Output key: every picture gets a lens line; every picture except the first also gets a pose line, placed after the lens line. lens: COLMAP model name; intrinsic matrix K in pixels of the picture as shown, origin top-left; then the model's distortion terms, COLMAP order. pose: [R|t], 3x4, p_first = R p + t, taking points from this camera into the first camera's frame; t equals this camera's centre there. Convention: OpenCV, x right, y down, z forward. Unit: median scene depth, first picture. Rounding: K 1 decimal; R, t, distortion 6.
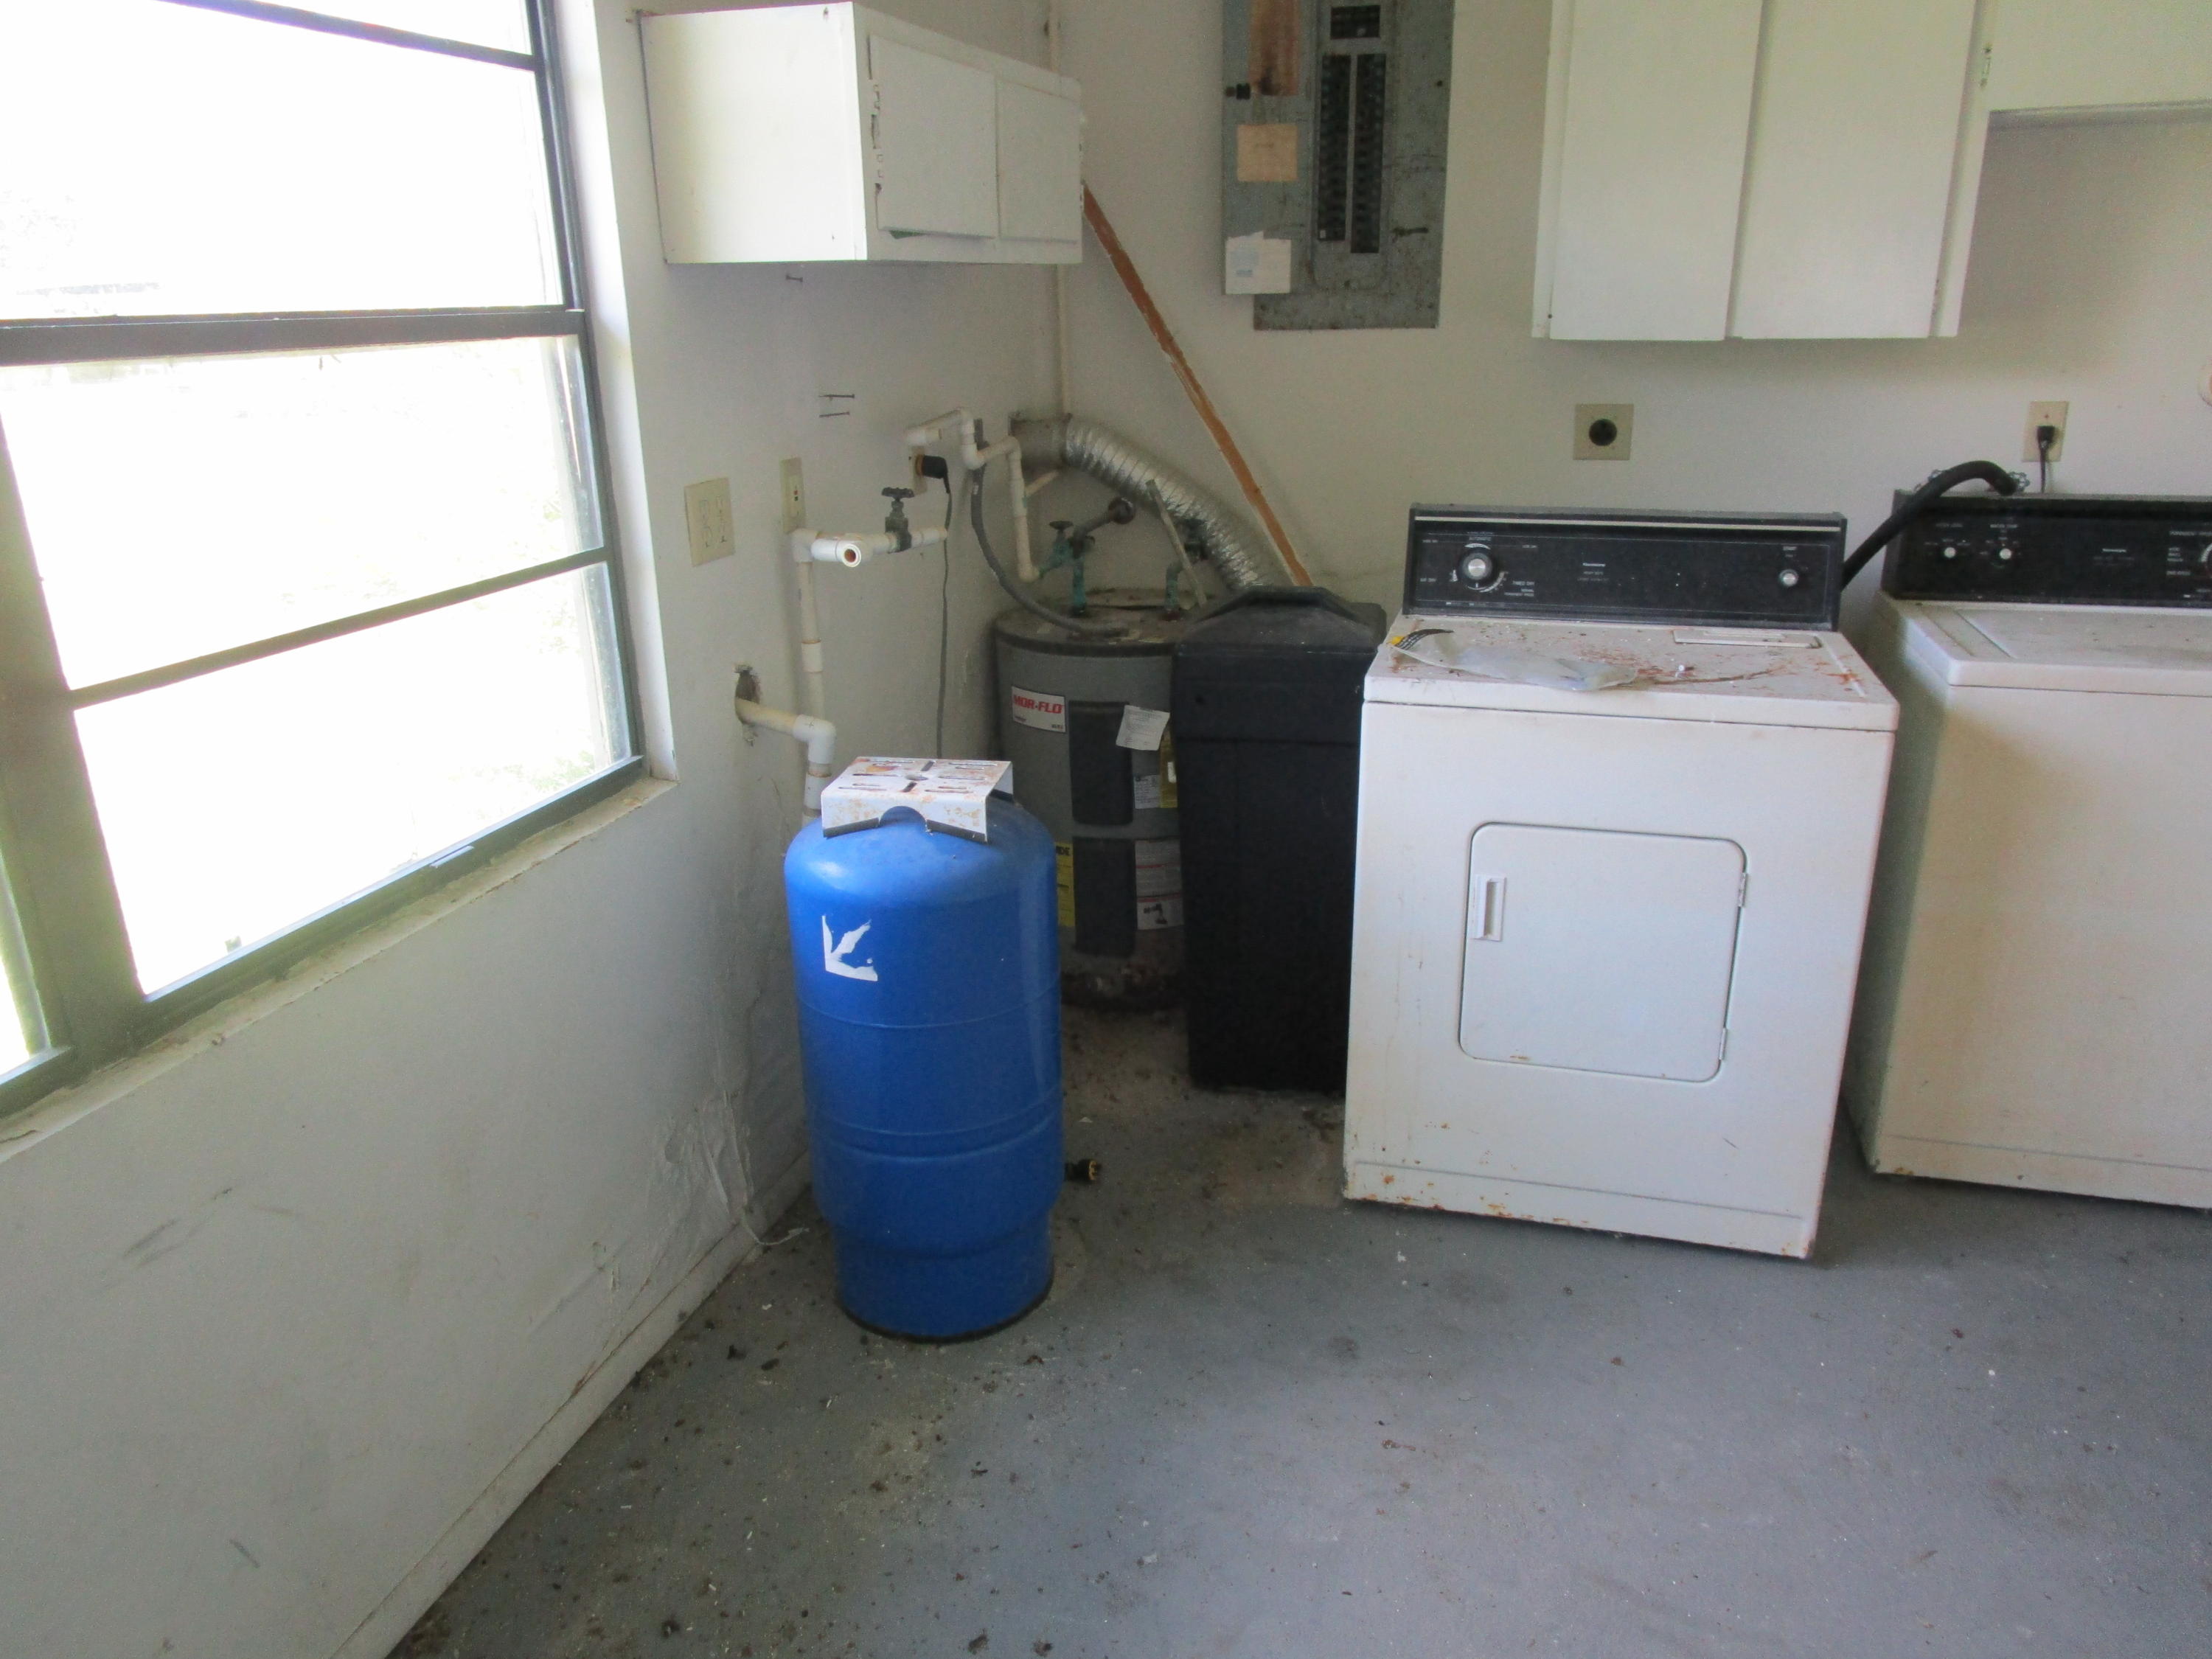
lens RADIAL K [[1593.5, 0, 1104.6], [0, 1593.5, 837.2], [0, 0, 1]] dist [-0.010534, 0.003430]
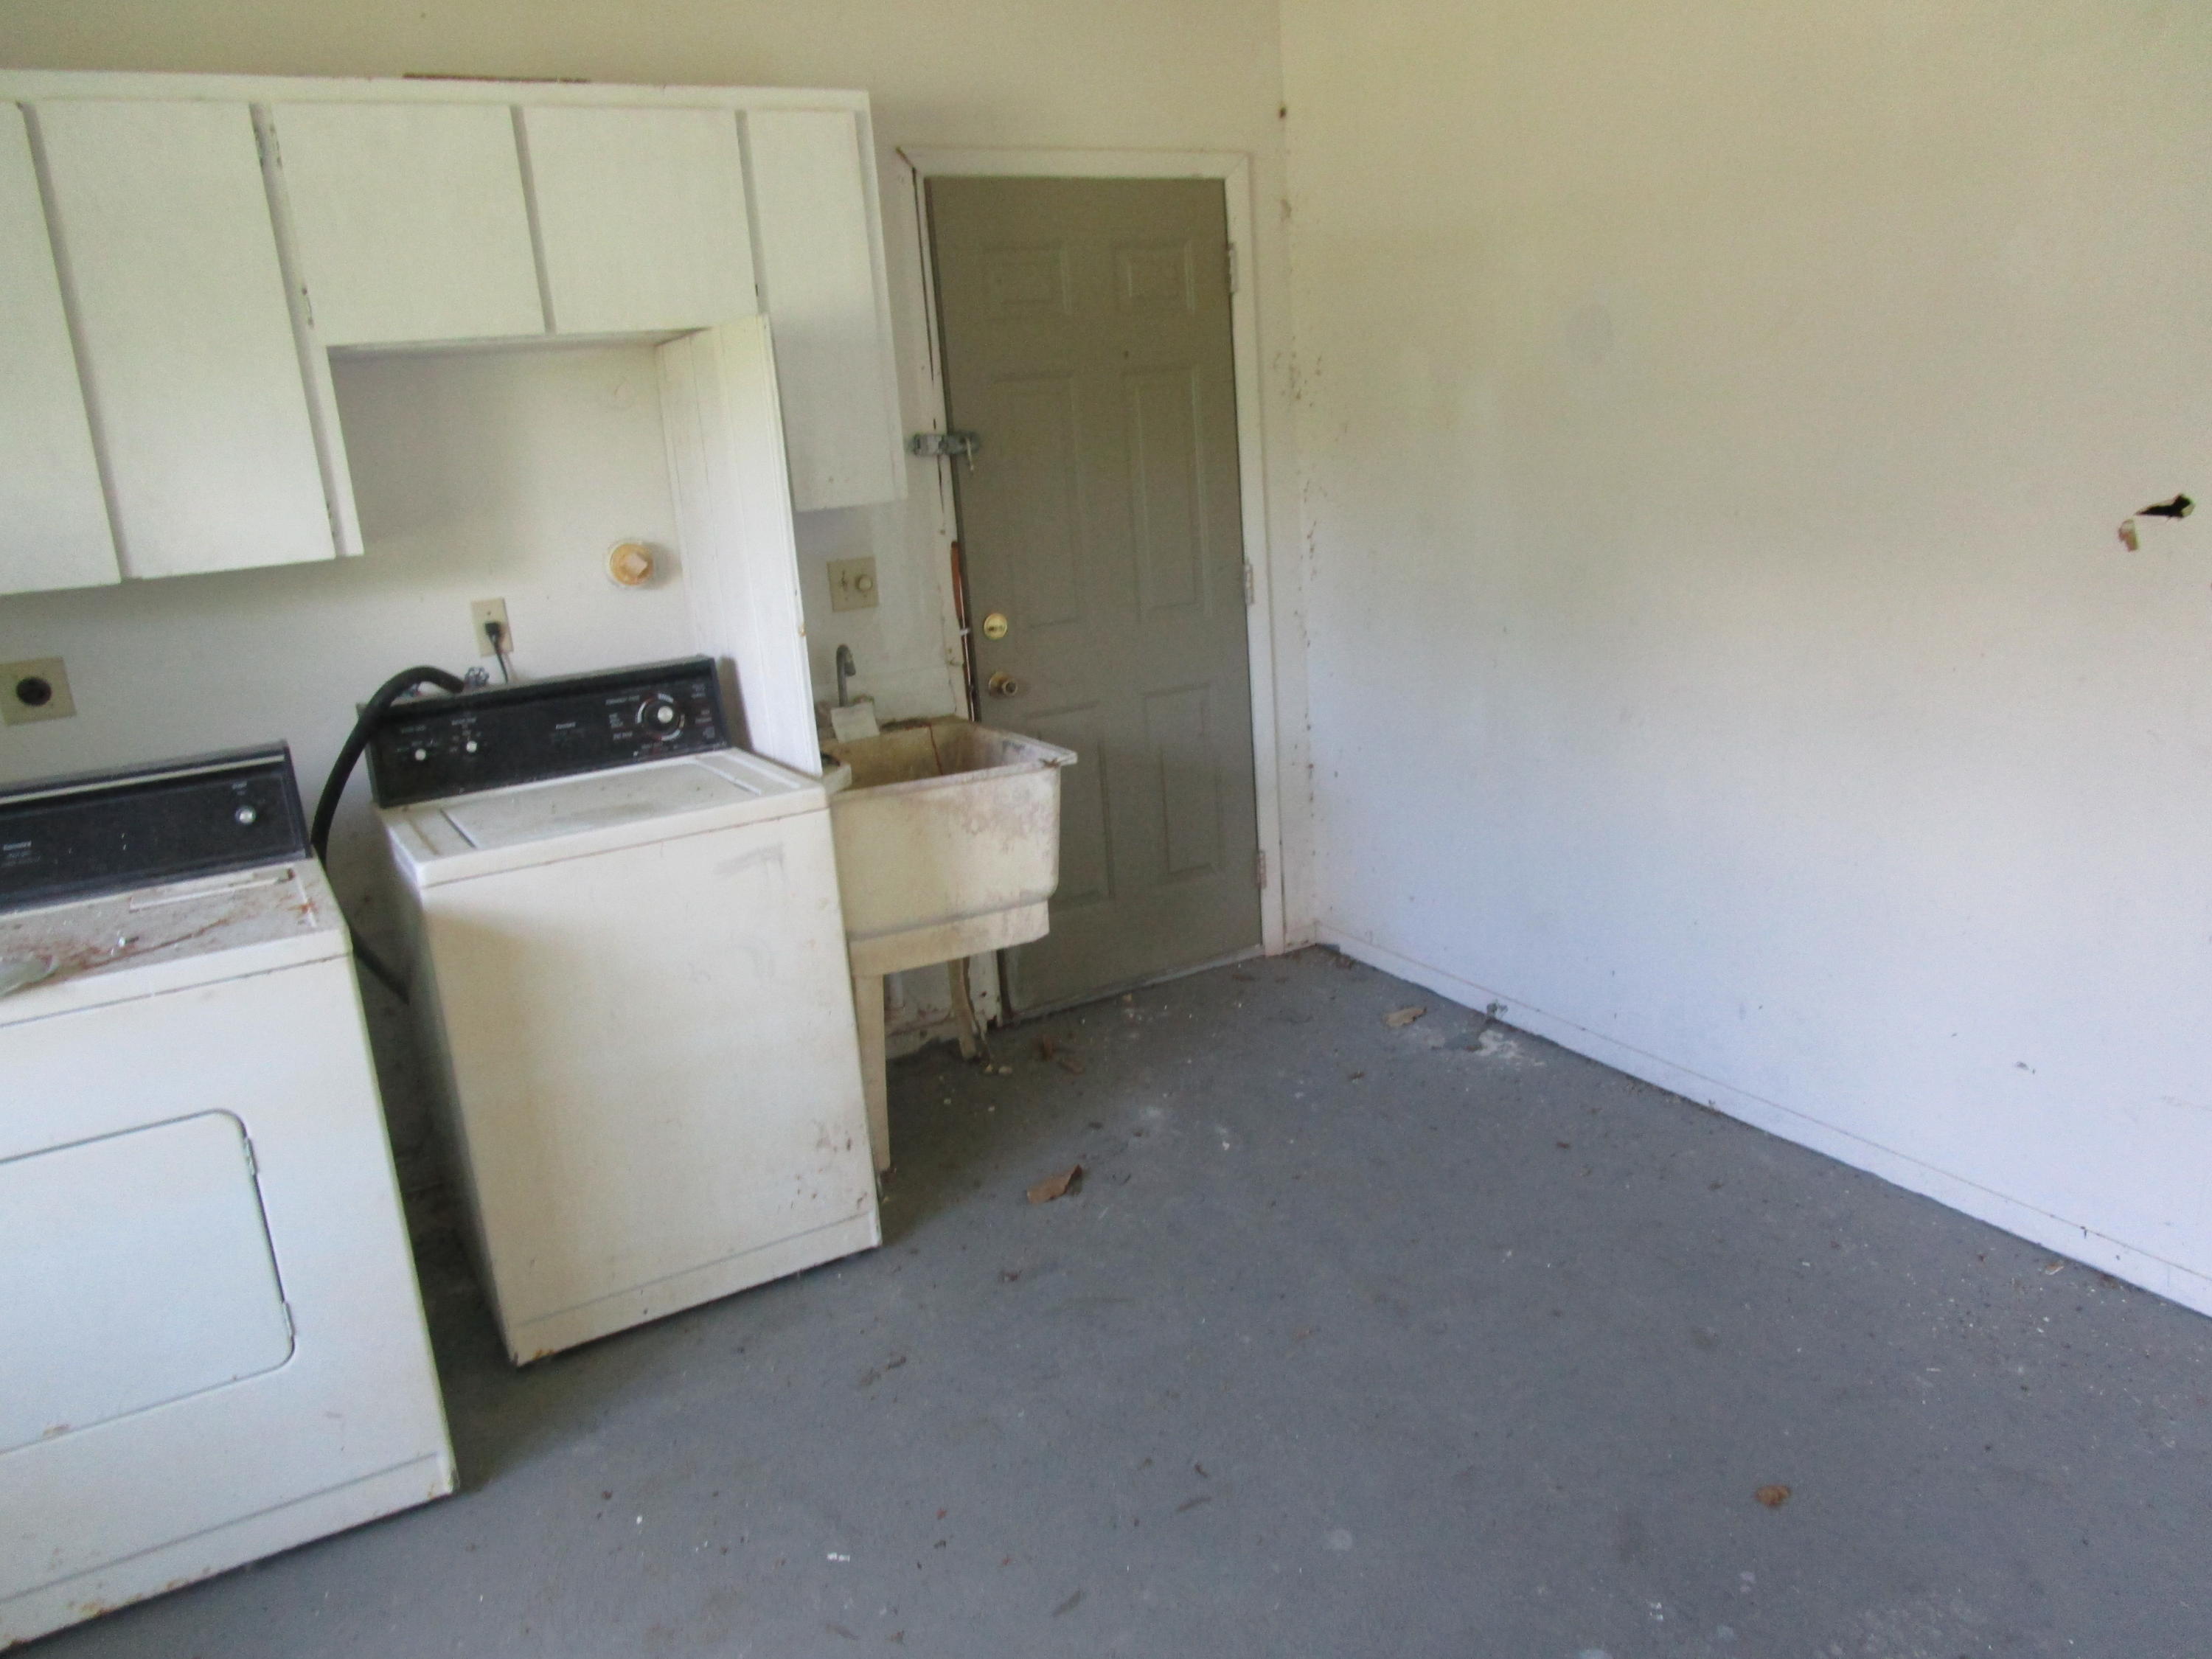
lens RADIAL K [[1593.5, 0, 1097.4], [0, 1593.5, 827.3], [0, 0, 1]] dist [-0.010534, 0.003430]
pose [[0.708076, -0.215687, 0.672389, 0.146337], [0.294706, 0.955580, -0.003819, -0.000856], [-0.641698, 0.200861, 0.740188, -0.039622]]
